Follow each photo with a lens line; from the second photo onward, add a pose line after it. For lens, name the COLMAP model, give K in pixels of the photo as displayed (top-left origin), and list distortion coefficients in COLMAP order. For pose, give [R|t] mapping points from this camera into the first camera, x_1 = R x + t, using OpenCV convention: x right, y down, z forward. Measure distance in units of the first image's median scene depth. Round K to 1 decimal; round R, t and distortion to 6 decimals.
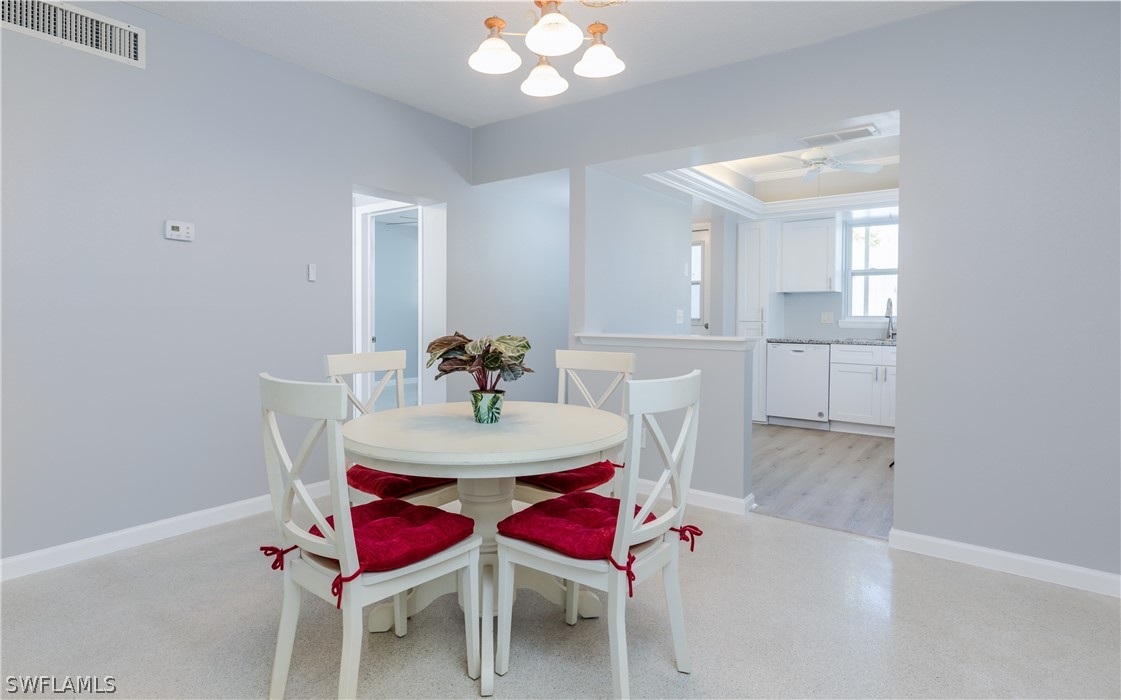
lens RADIAL K [[599.5, 0, 540.7], [0, 599.5, 323.4], [0, 0, 1]] dist [-0.007819, 0.002291]
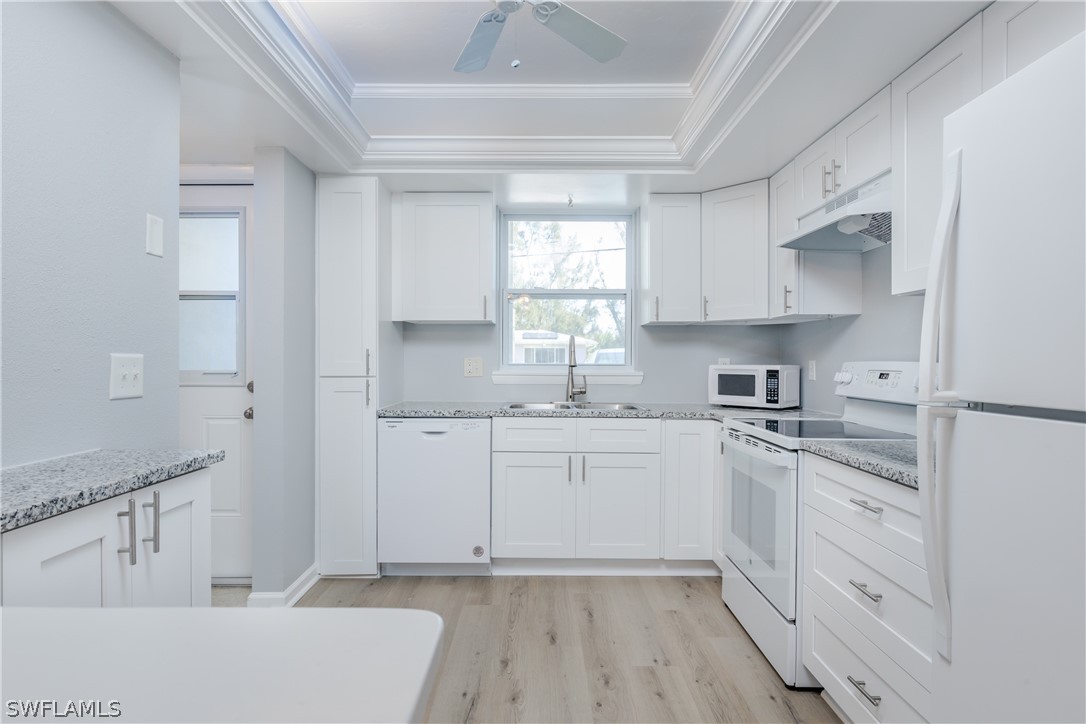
lens RADIAL K [[600.6, 0, 545.4], [0, 600.6, 363.4], [0, 0, 1]] dist [-0.002727, 0.000975]
pose [[0.794175, -0.007828, 0.607639, 0.188032], [0.012450, 0.999917, -0.003390, -0.010786], [-0.607561, 0.010258, 0.794206, 0.523235]]
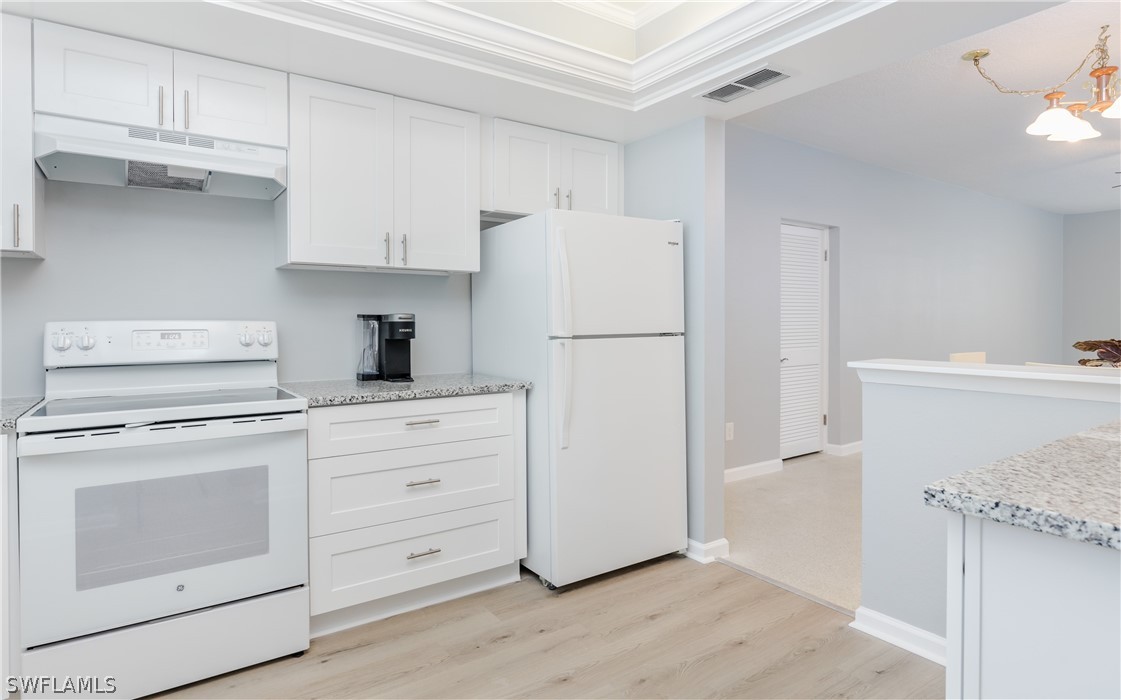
lens RADIAL K [[599.5, 0, 553.2], [0, 599.5, 324.4], [0, 0, 1]] dist [-0.007819, 0.002291]
pose [[-0.948897, -0.005535, 0.315536, 0.270407], [0.002728, 0.999665, 0.025738, -0.017218], [-0.315573, 0.025284, -0.948564, 0.990854]]
